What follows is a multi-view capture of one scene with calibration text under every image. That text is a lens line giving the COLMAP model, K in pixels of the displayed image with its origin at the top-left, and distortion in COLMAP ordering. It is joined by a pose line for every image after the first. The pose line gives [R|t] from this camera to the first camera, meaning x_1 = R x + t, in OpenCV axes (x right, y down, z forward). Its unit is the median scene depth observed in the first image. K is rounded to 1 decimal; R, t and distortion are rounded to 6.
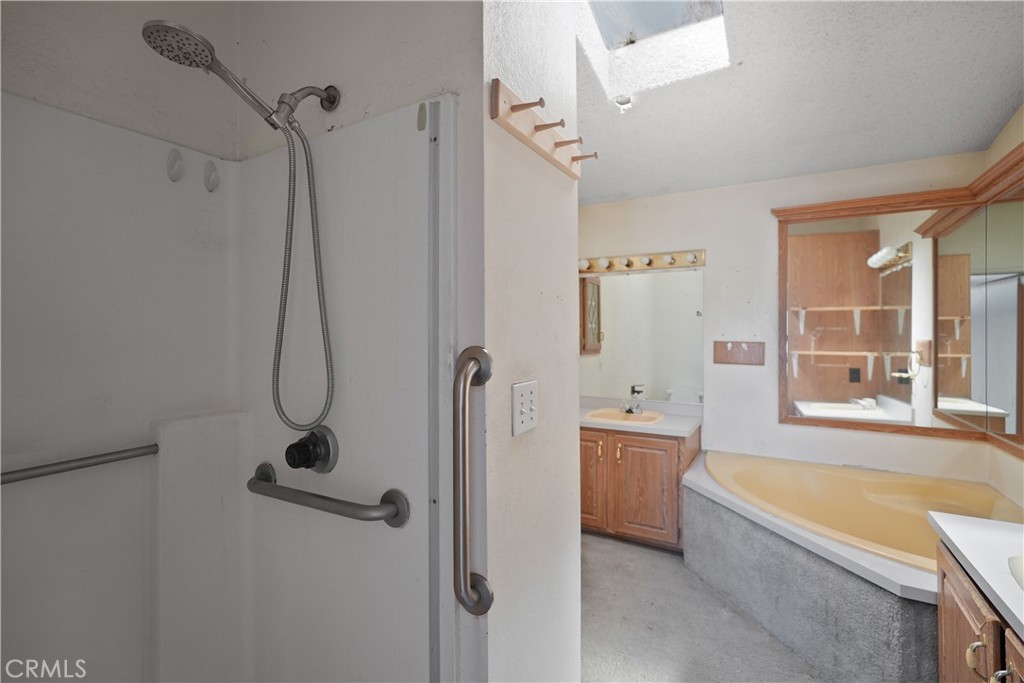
lens RADIAL K [[465.9, 0, 516.6], [0, 465.9, 334.7], [0, 0, 1]] dist [-0.001497, 0.001364]
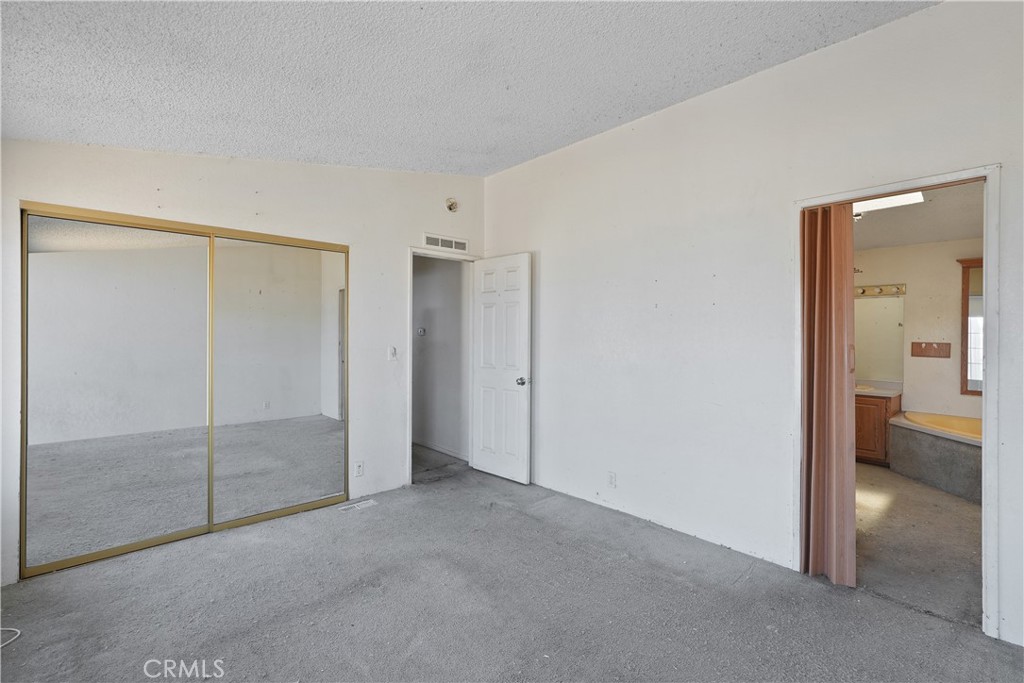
lens RADIAL K [[465.9, 0, 516.6], [0, 465.9, 334.7], [0, 0, 1]] dist [-0.001497, 0.001364]
pose [[0.955540, 0.013447, -0.294553, -0.415114], [-0.015156, 0.999879, -0.003519, 0.015180], [0.294471, 0.007827, 0.955629, -0.957359]]
